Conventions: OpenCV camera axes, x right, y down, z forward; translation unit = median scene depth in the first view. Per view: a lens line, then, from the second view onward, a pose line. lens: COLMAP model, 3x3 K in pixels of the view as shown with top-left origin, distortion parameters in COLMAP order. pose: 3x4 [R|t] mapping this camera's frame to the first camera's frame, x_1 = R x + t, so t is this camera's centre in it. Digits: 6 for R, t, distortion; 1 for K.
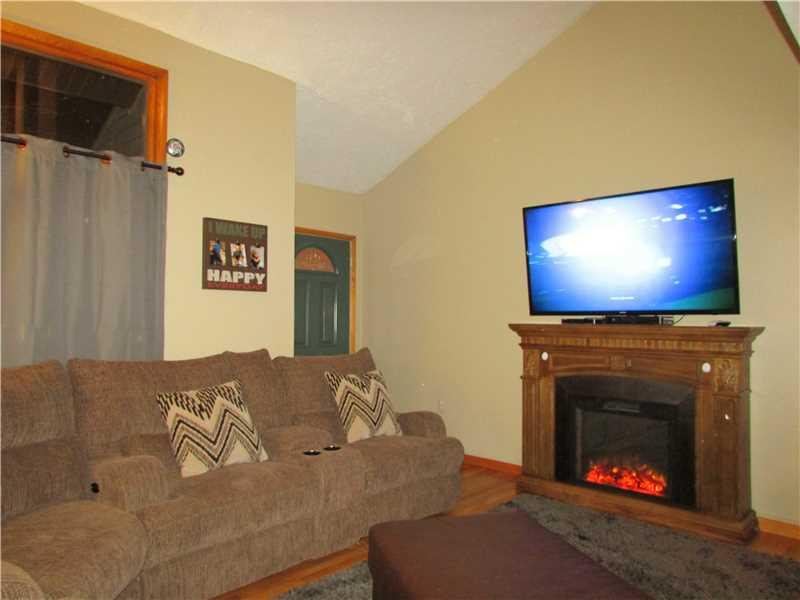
lens RADIAL K [[568.0, 0, 399.7], [0, 568.0, 300.5], [0, 0, 1]] dist [-0.028985, 0.001753]
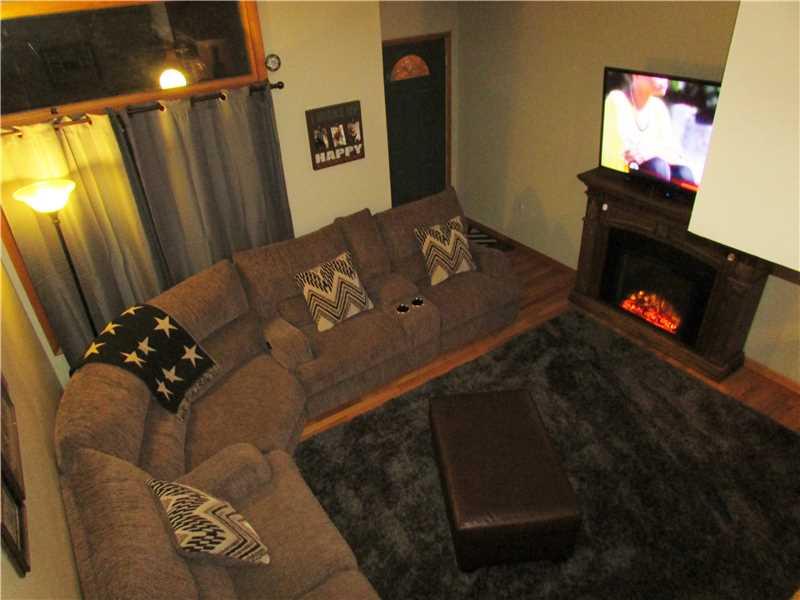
lens RADIAL K [[568.0, 0, 400.5], [0, 568.0, 298.9], [0, 0, 1]] dist [-0.028985, 0.001753]
pose [[0.977683, 0.065915, -0.199476, 0.102596], [0.058016, 0.827869, 0.557914, -0.455384], [0.201915, -0.557036, 0.805569, -0.119174]]
